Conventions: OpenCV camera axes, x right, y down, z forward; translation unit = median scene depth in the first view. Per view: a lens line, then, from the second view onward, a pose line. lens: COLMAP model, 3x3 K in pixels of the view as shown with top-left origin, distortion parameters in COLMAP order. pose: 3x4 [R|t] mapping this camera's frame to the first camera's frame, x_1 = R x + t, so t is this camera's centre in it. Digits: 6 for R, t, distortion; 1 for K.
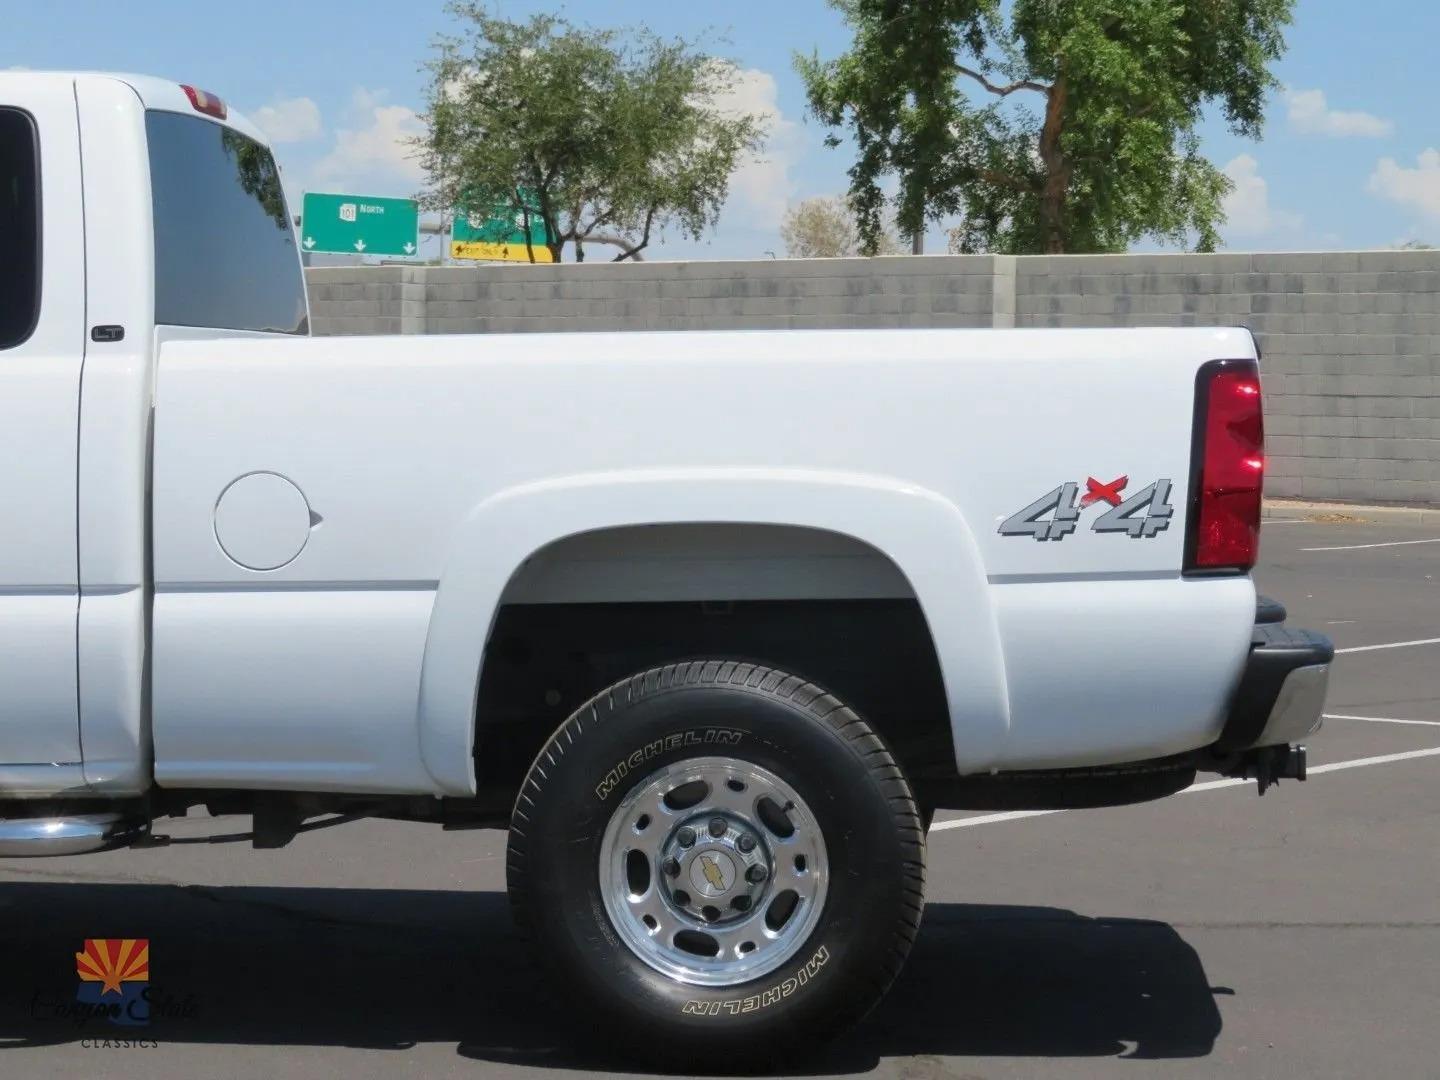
lens RADIAL K [[3494.6, 0, 720.0], [0, 3494.6, 540.0], [0, 0, 1]] dist [0.065124, -0.593214]
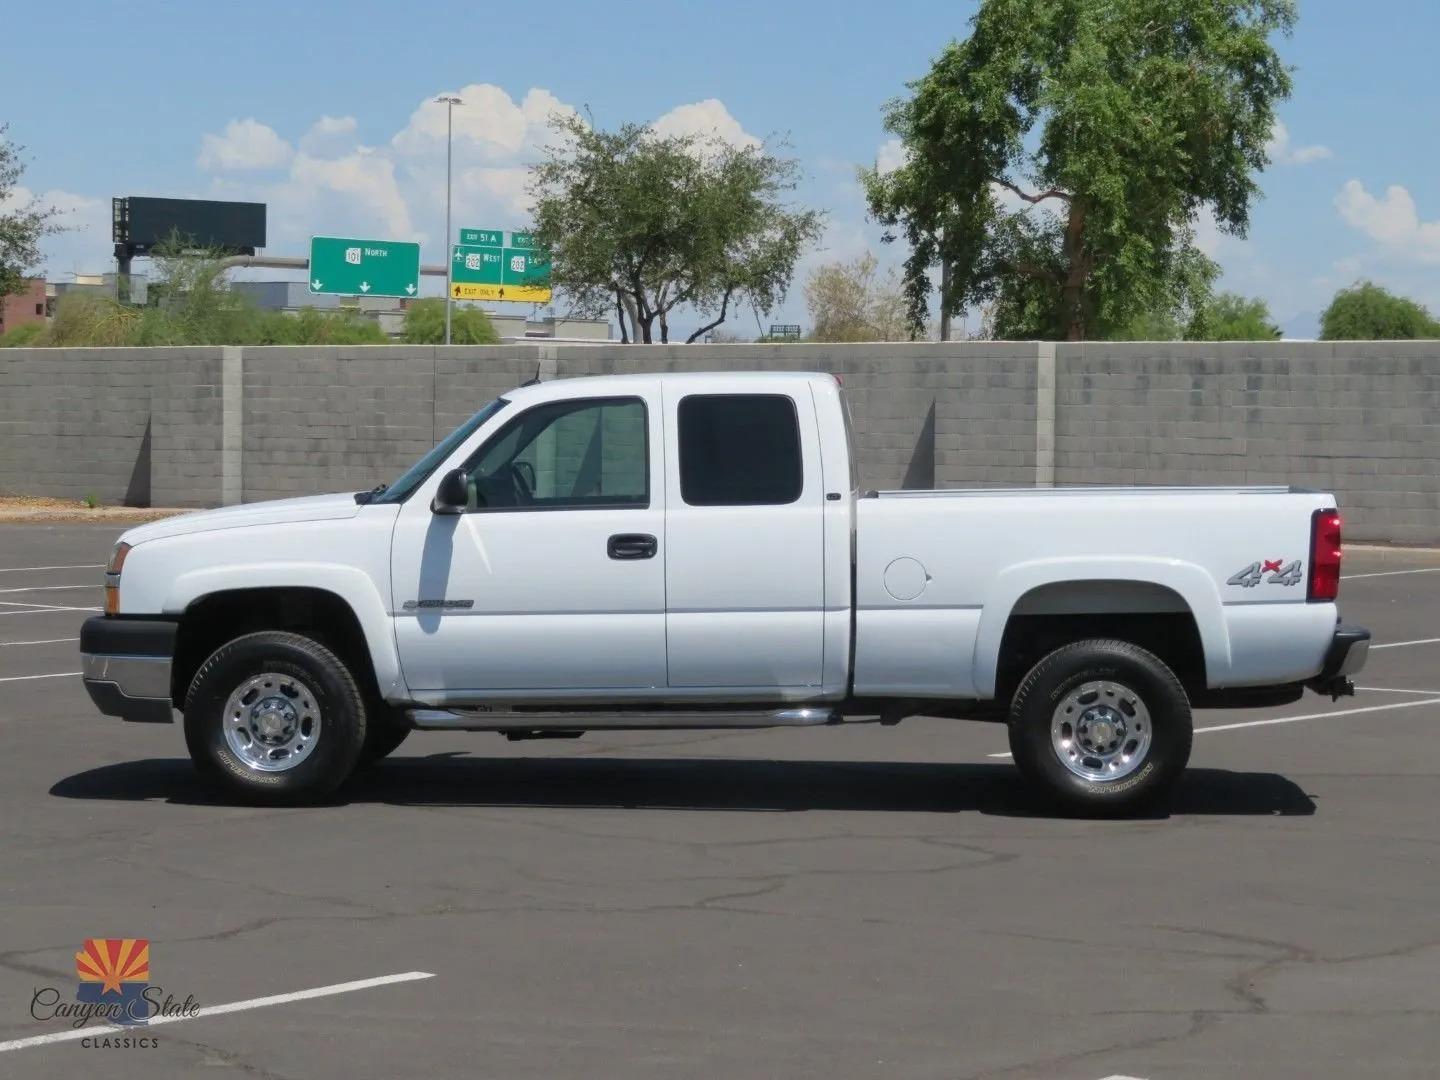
lens RADIAL K [[3494.6, 0, 720.0], [0, 3494.6, 540.0], [0, 0, 1]] dist [0.065124, -0.593214]
pose [[0.999896, -0.001866, 0.014285, -0.052886], [0.001966, 0.999973, -0.007039, -0.002777], [-0.014272, 0.007066, 0.999873, -0.240164]]
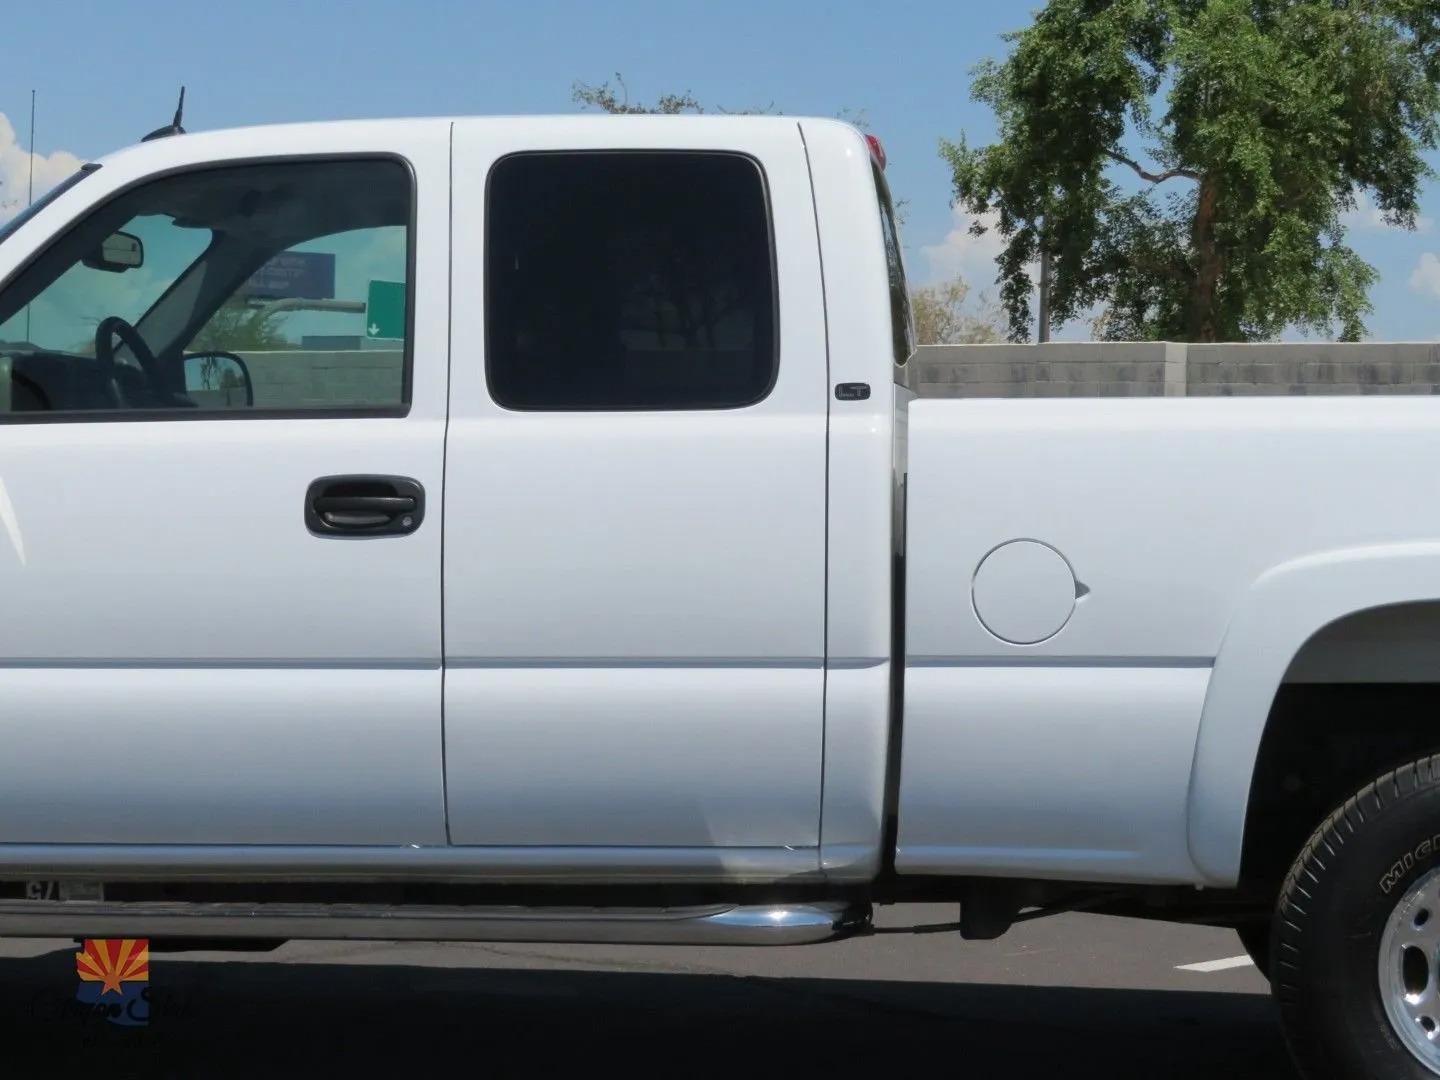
lens RADIAL K [[3494.6, 0, 720.0], [0, 3494.6, 540.0], [0, 0, 1]] dist [0.065124, -0.593214]
pose [[0.999901, 0.009877, -0.009981, -0.037716], [-0.010129, 0.999623, -0.025521, 0.001026], [0.009725, 0.025620, 0.999624, 0.010751]]
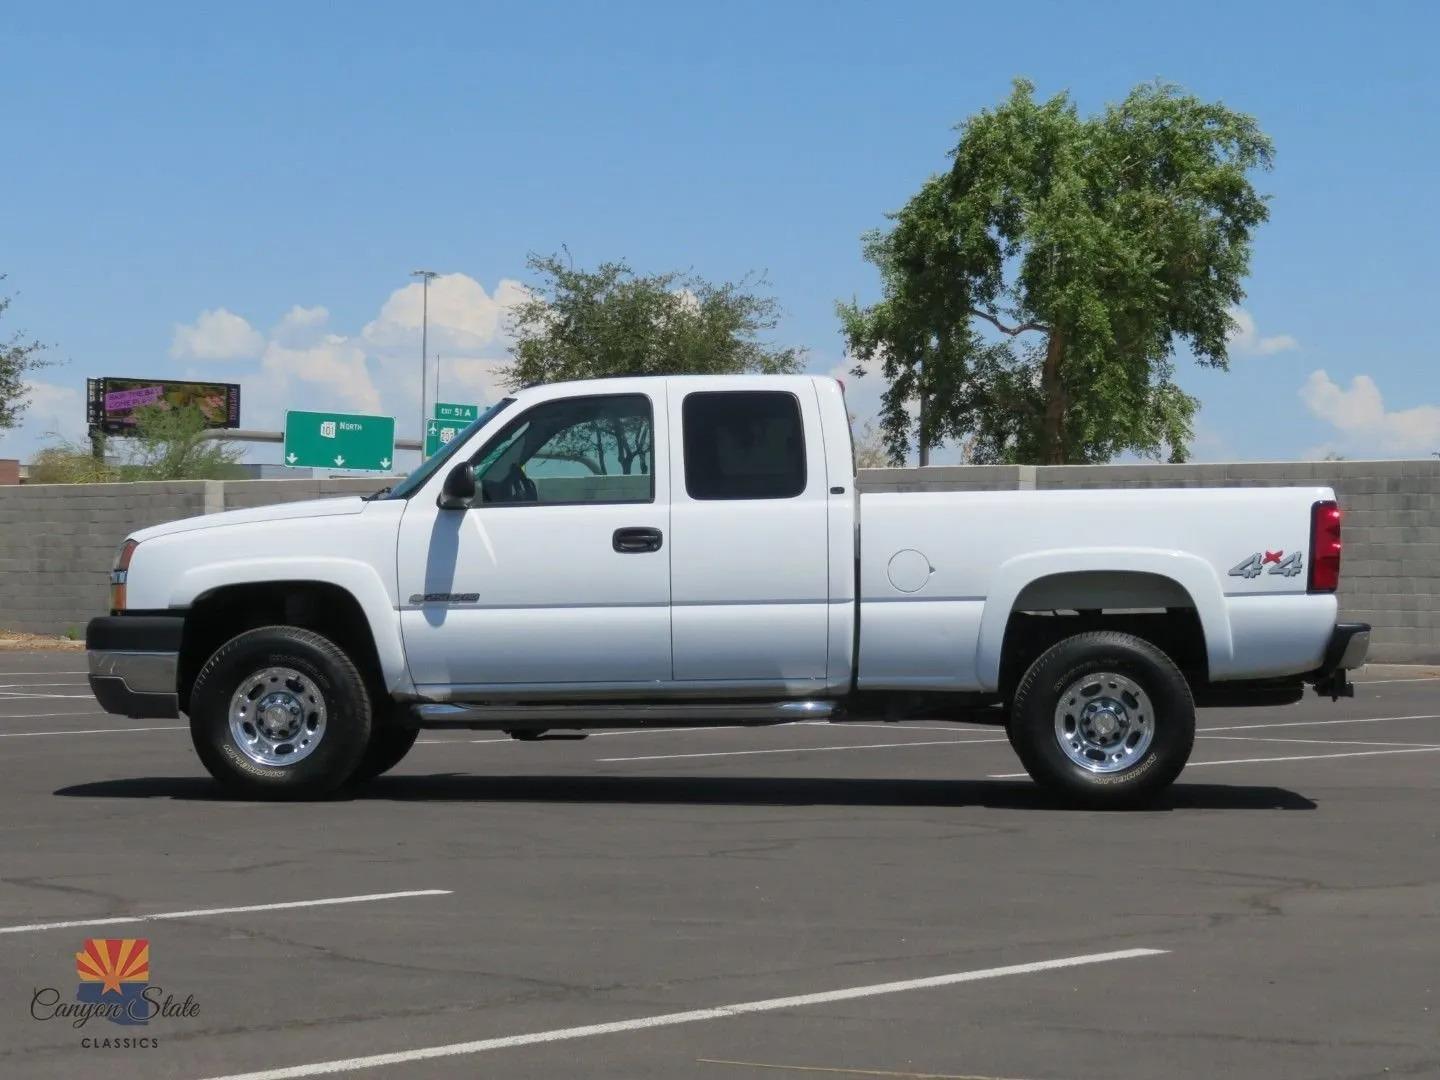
lens RADIAL K [[3494.6, 0, 720.0], [0, 3494.6, 540.0], [0, 0, 1]] dist [0.065124, -0.593214]
pose [[0.999741, -0.001457, 0.022701, -0.057117], [0.002848, 0.998111, -0.061375, 0.021444], [-0.022569, 0.061423, 0.997857, -0.242076]]
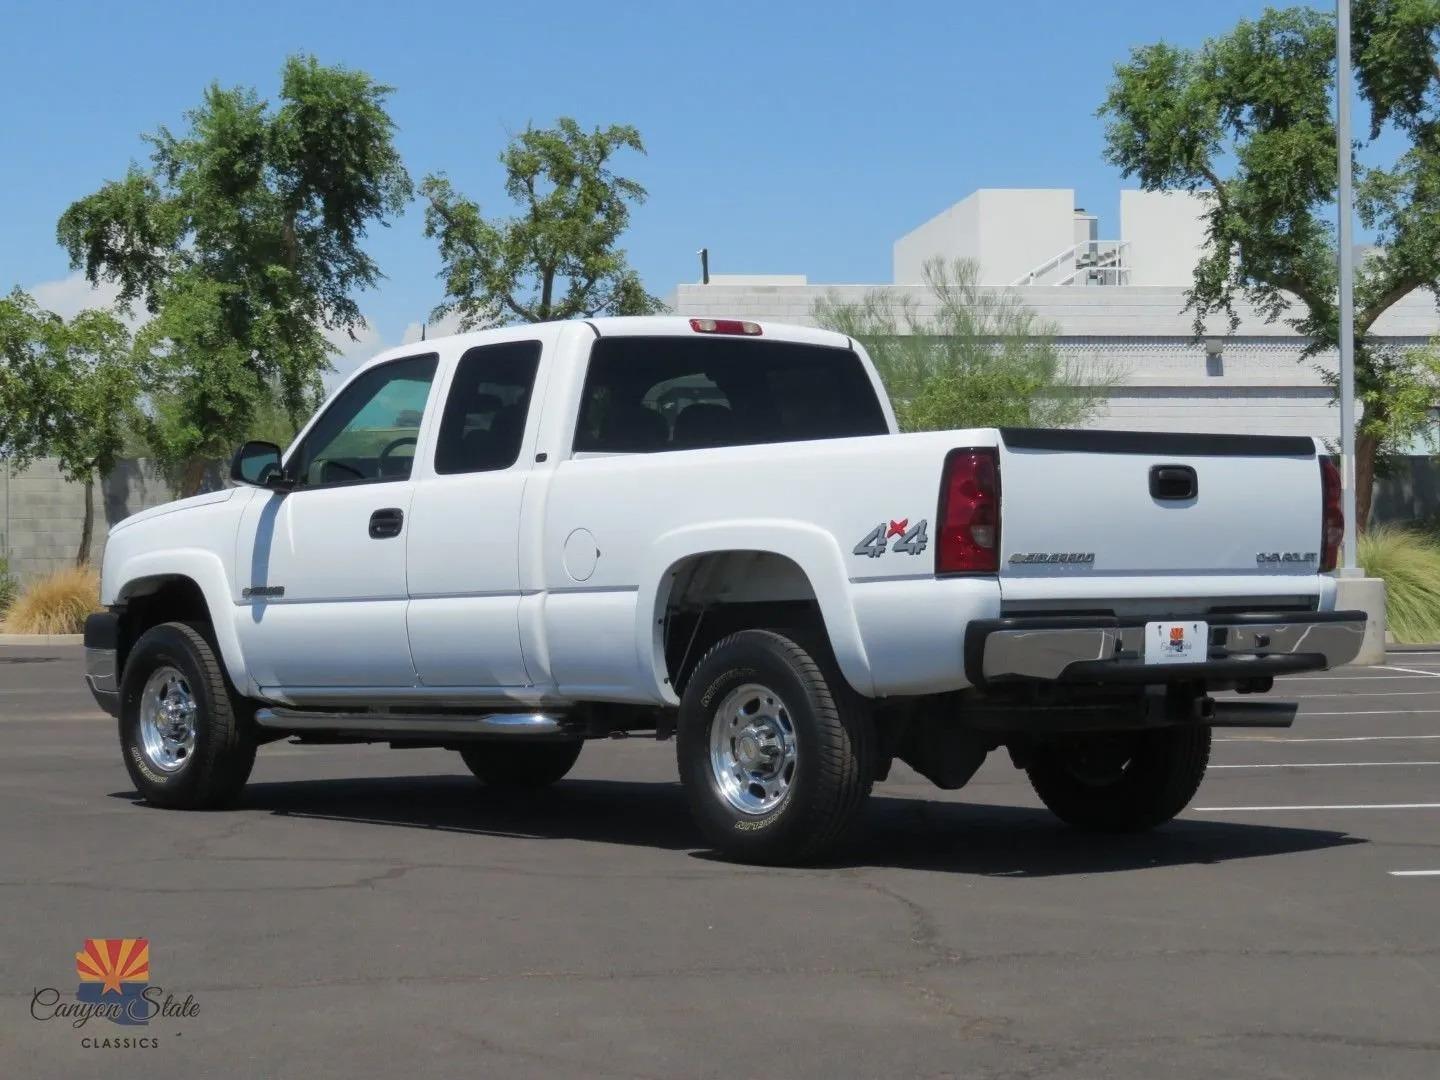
lens RADIAL K [[3458.9, 0, 720.0], [0, 3458.9, 540.0], [0, 0, 1]] dist [0.011246, 0.289068]
pose [[0.701116, -0.022767, -0.712684, 0.230865], [0.013776, 0.999736, -0.018384, 0.004045], [0.712914, 0.003071, 0.701244, -0.046520]]
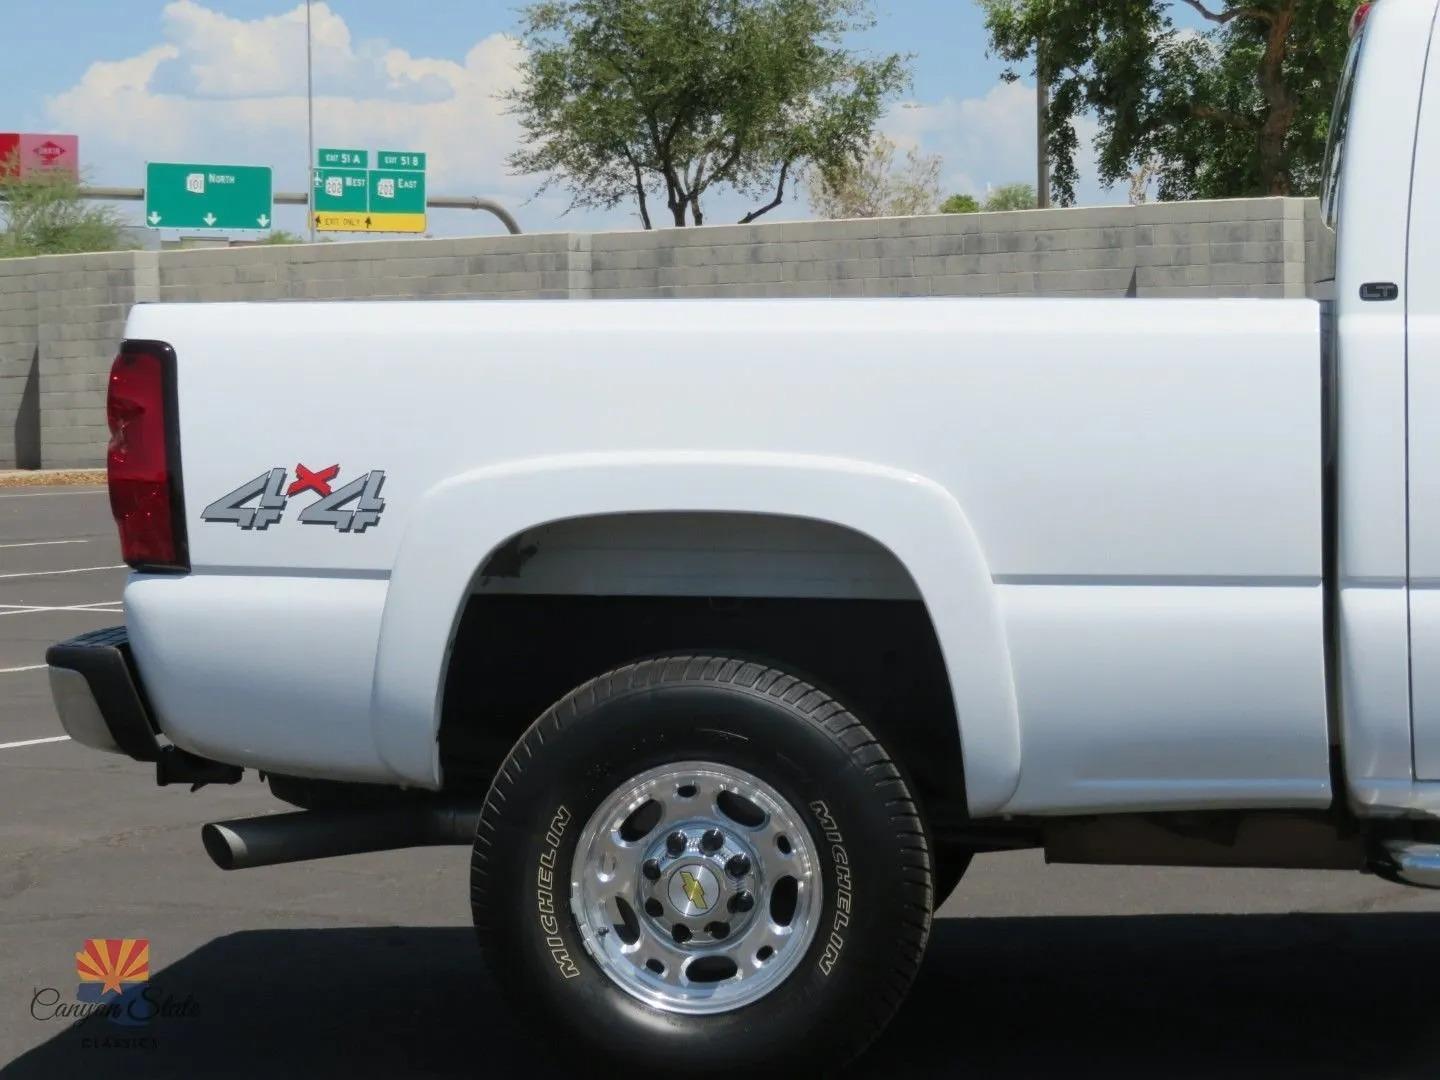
lens RADIAL K [[3834.5, 0, 720.0], [0, 3834.5, 540.0], [0, 0, 1]] dist [0.050793, -0.055141]
pose [[0.997982, -0.035674, 0.052524, -0.123749], [0.035536, 0.999362, 0.003561, -0.001752], [-0.052617, -0.001688, 0.998613, 0.017082]]
